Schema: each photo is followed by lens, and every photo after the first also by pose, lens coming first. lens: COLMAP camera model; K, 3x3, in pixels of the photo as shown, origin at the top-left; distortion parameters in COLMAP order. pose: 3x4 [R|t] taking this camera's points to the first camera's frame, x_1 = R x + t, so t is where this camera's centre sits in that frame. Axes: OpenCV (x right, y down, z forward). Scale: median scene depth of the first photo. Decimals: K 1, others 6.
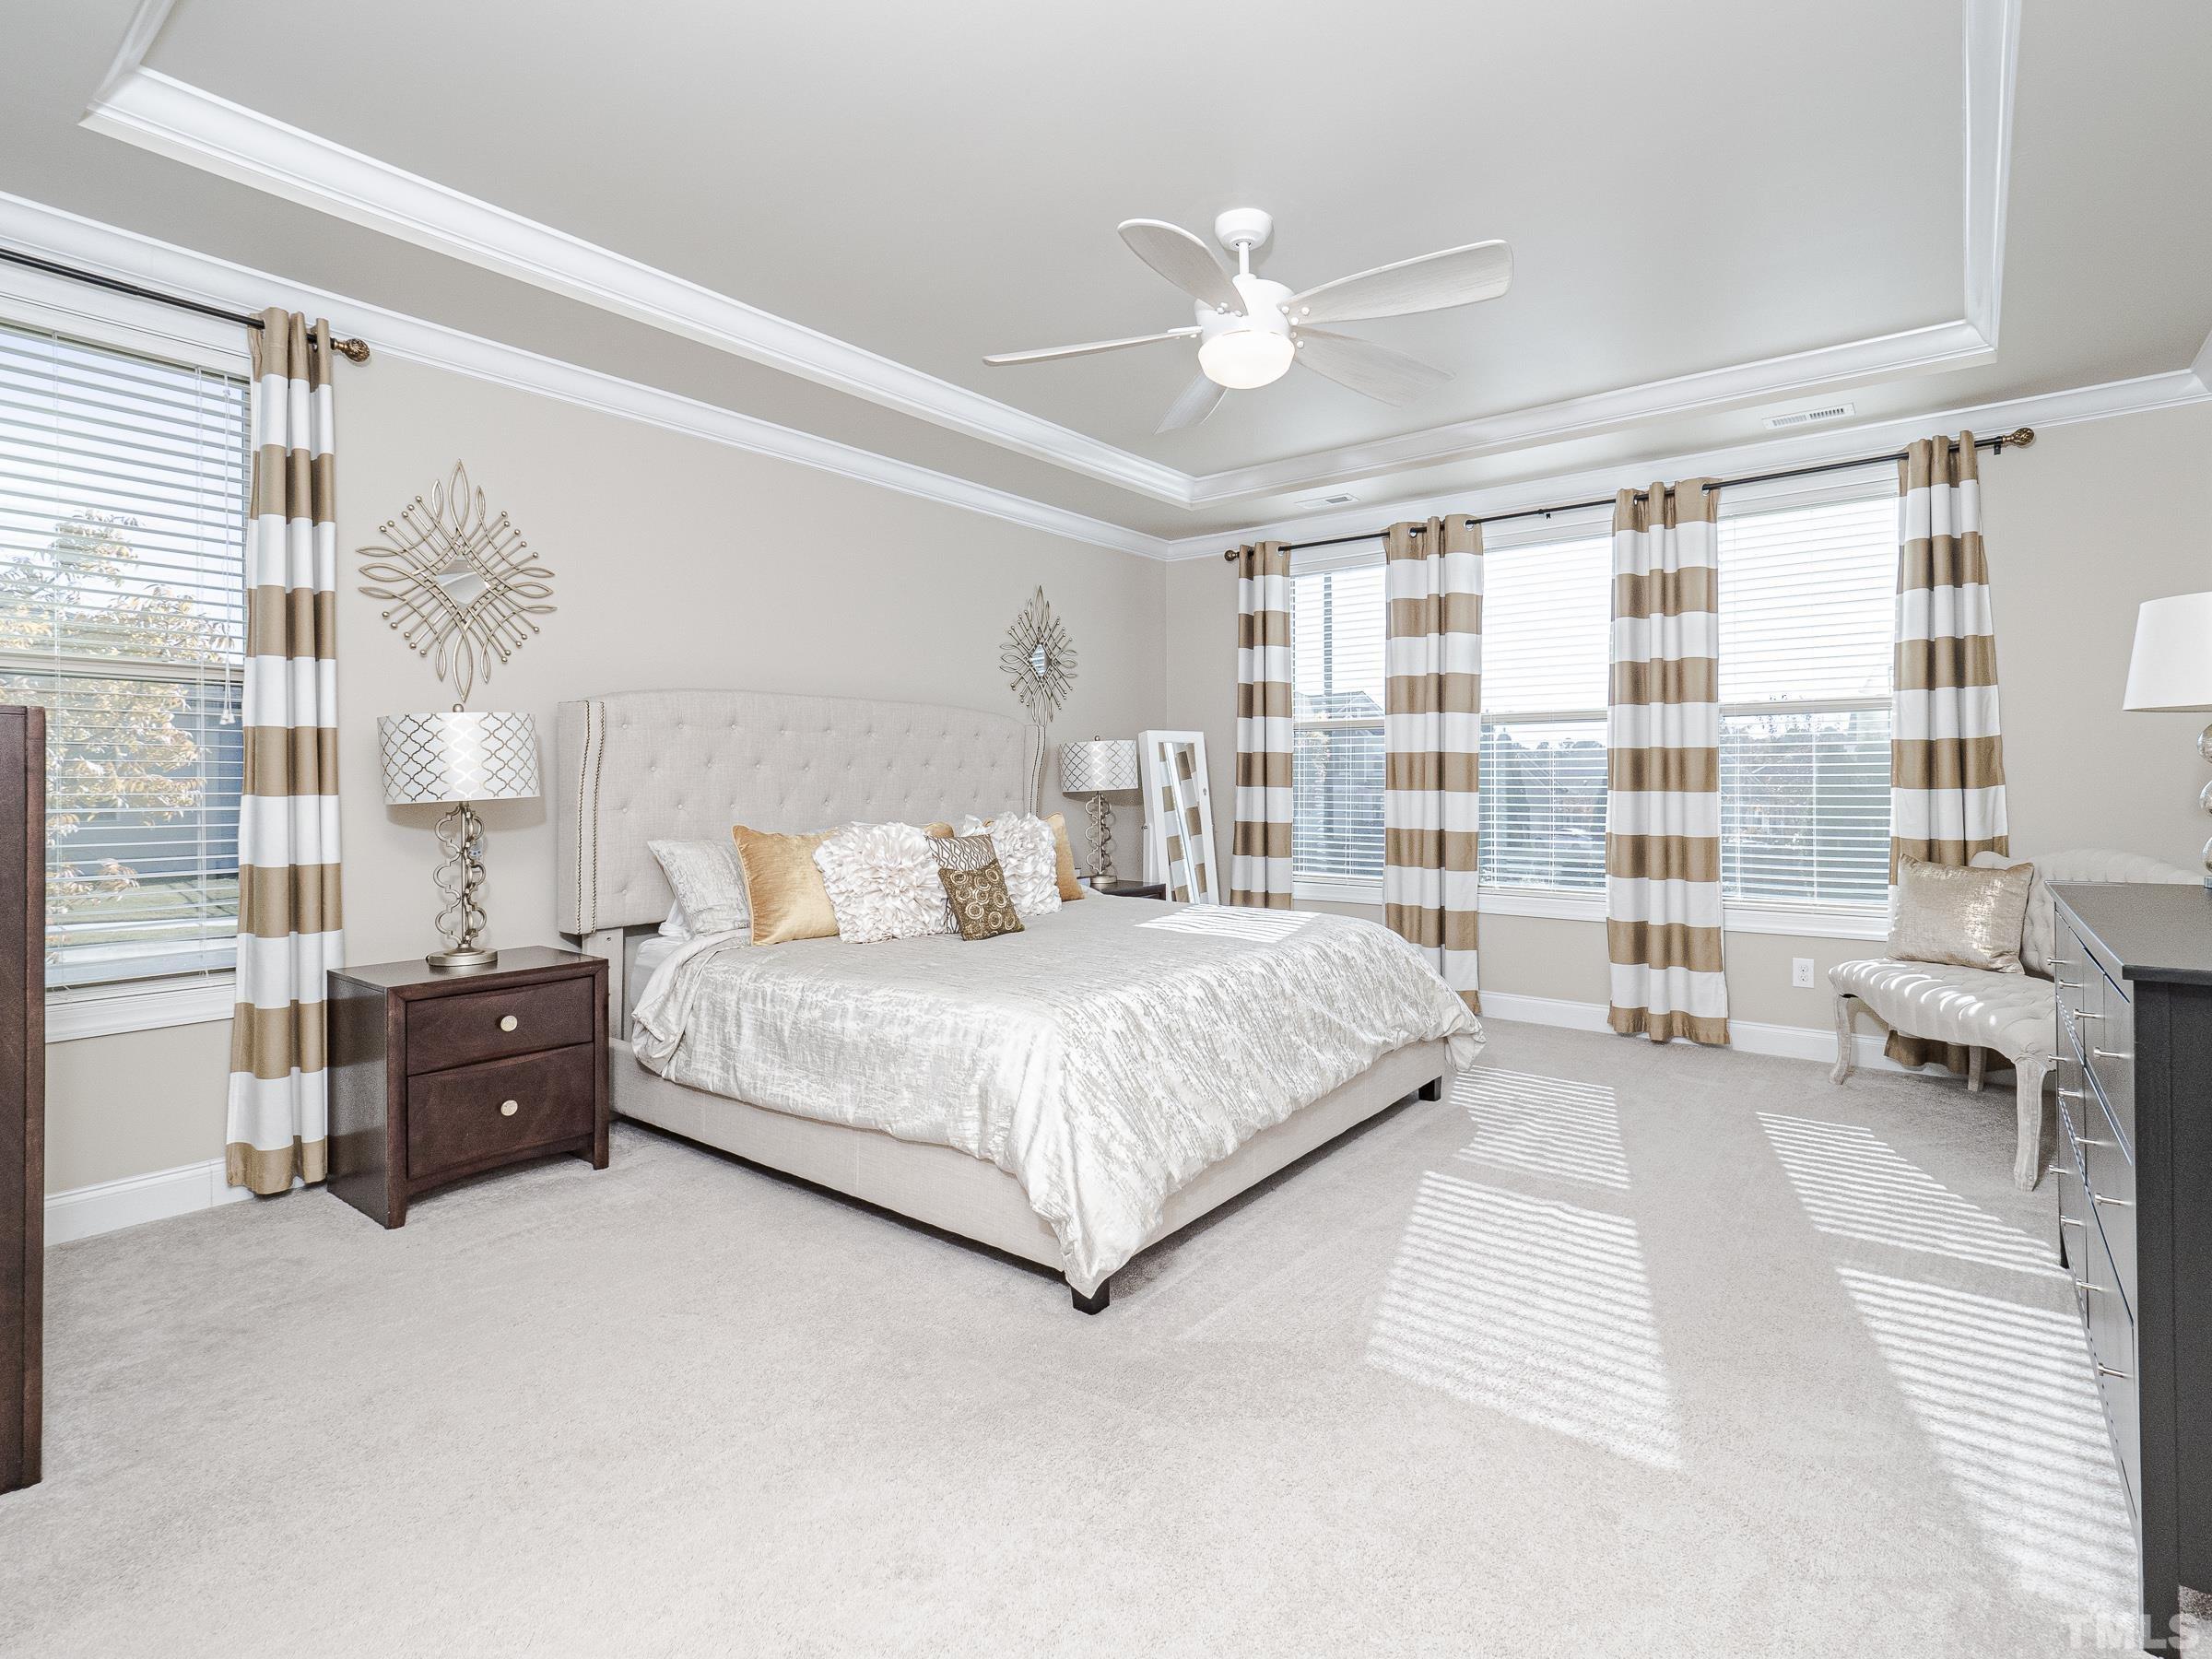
lens RADIAL K [[1090.9, 0, 1111.9], [0, 1090.9, 771.2], [0, 0, 1]] dist [-0.002376, -0.005618]
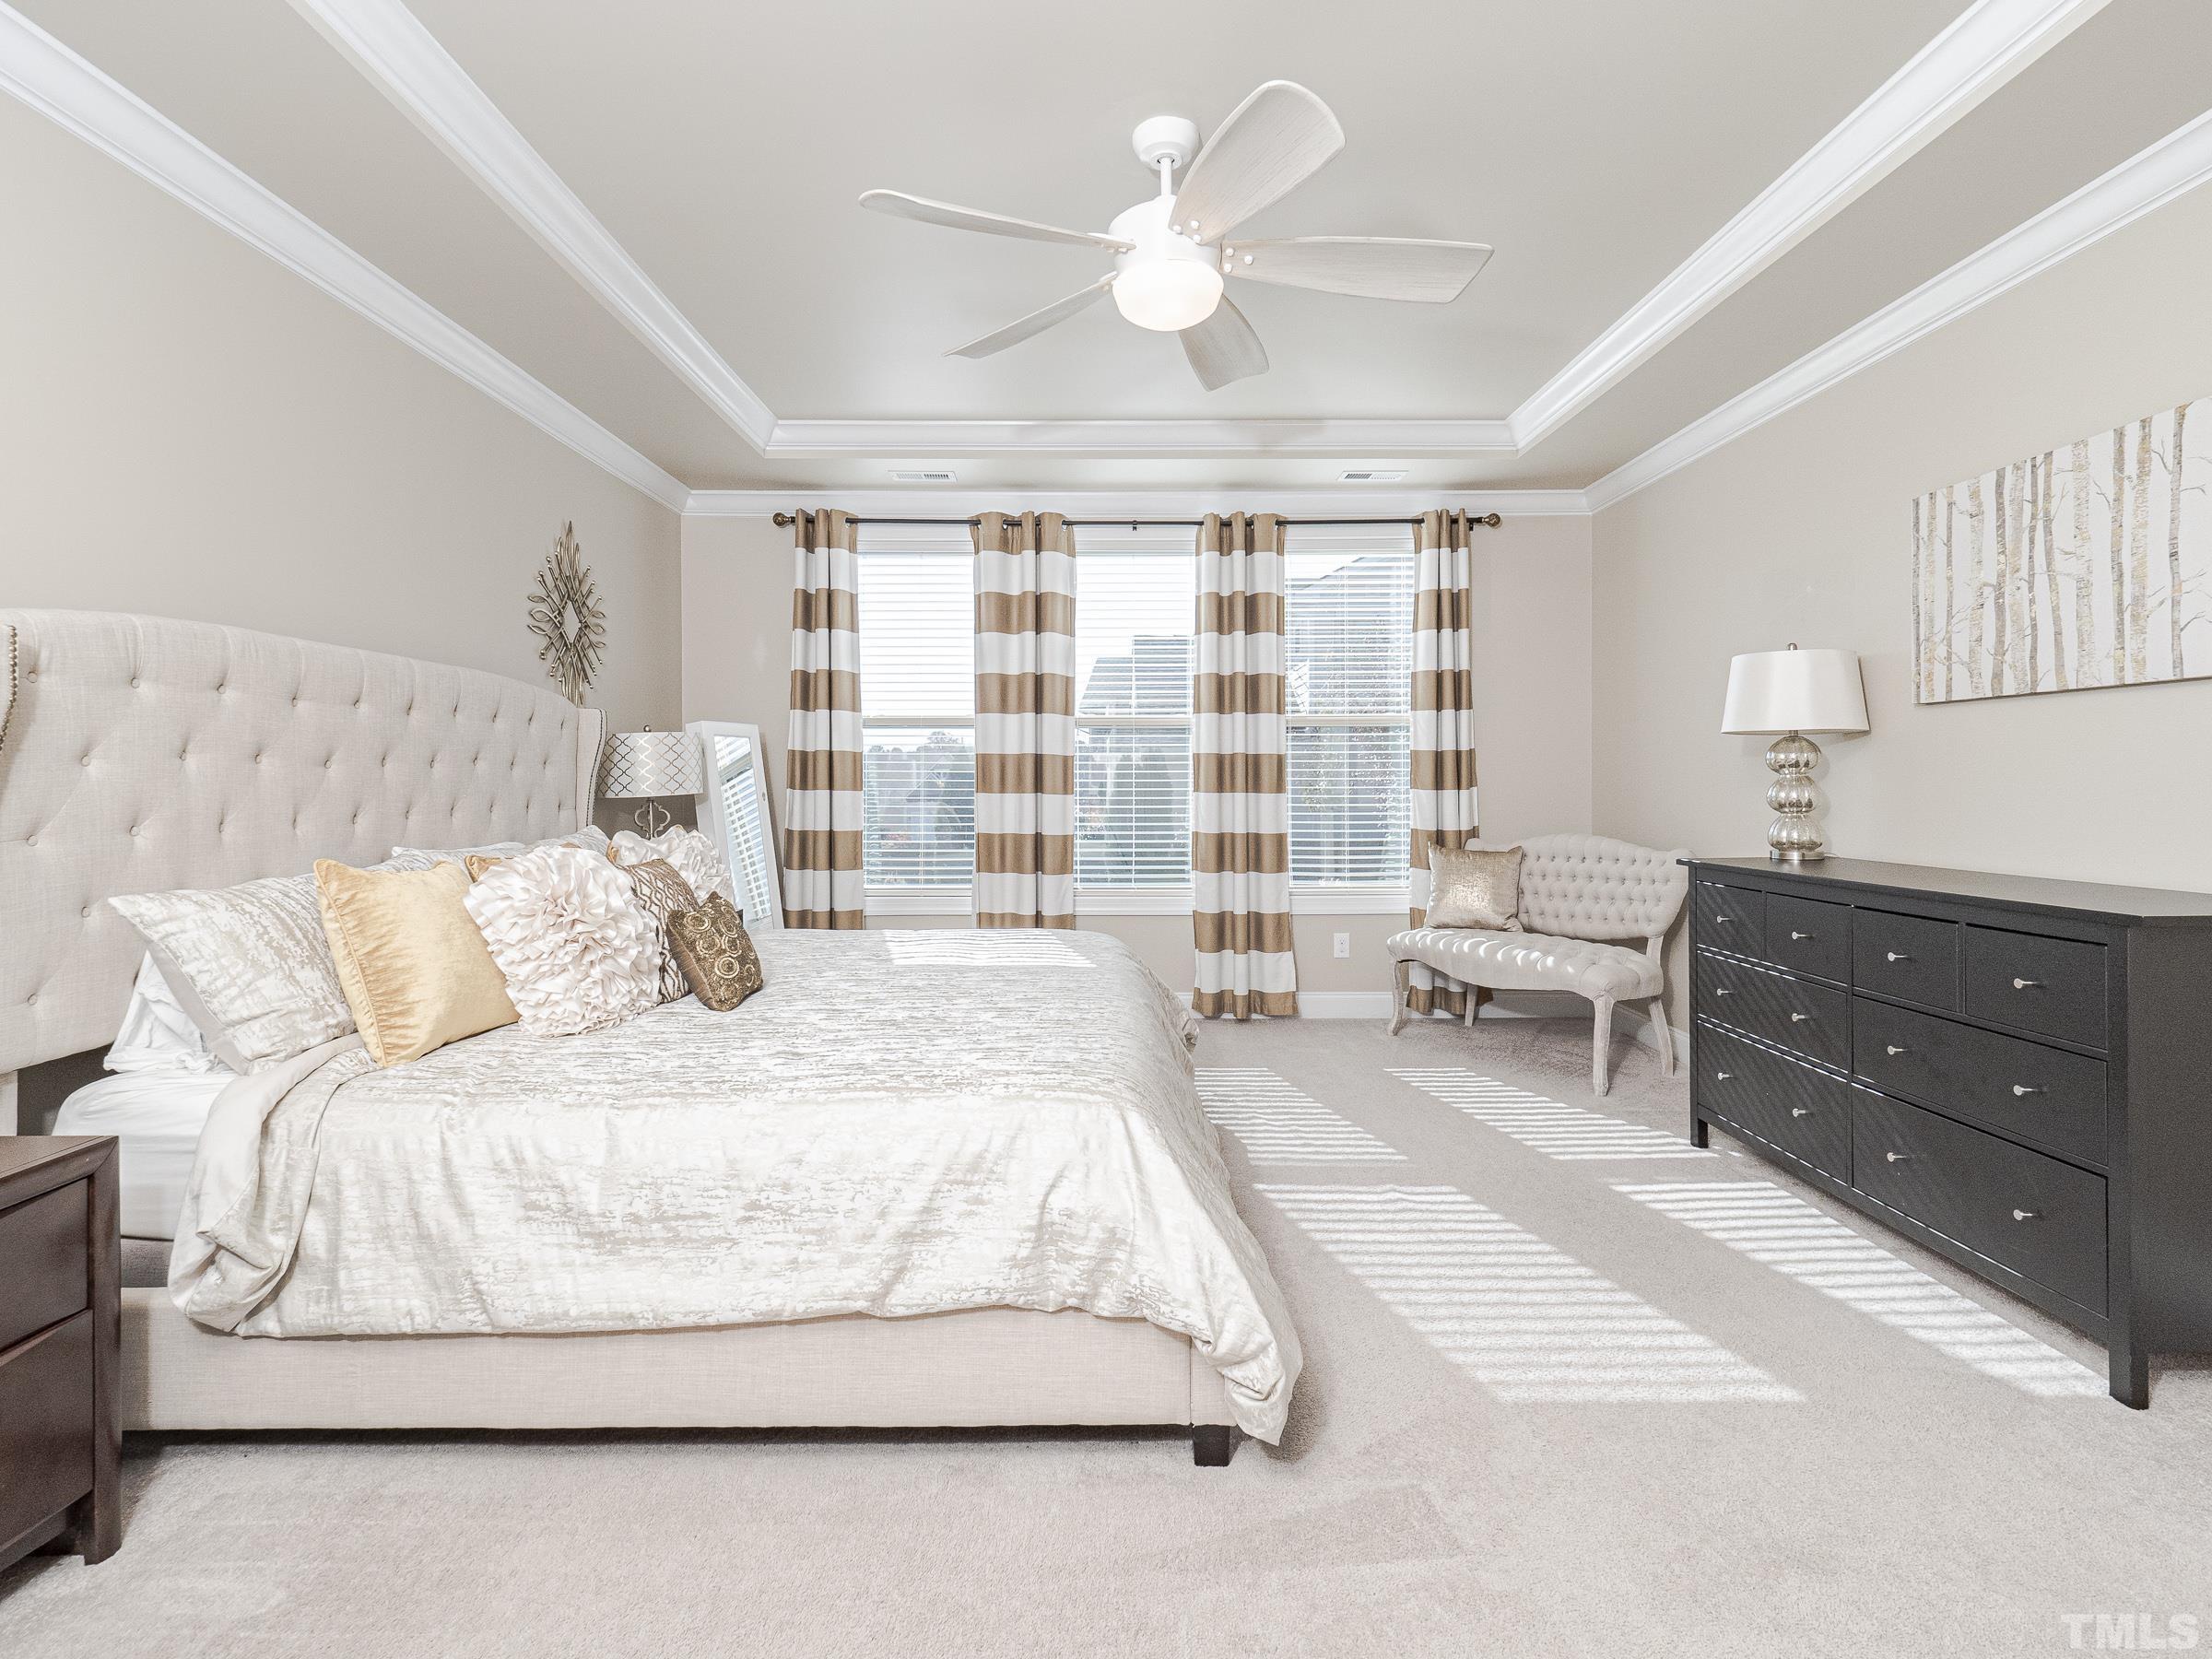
lens RADIAL K [[1088.2, 0, 1142.1], [0, 1088.2, 780.3], [0, 0, 1]] dist [-0.003396, -0.000924]
pose [[0.782335, 0.001776, 0.622855, -0.297427], [-0.005928, 0.999972, 0.004595, 0.001362], [-0.622829, -0.007287, 0.782324, 0.230070]]
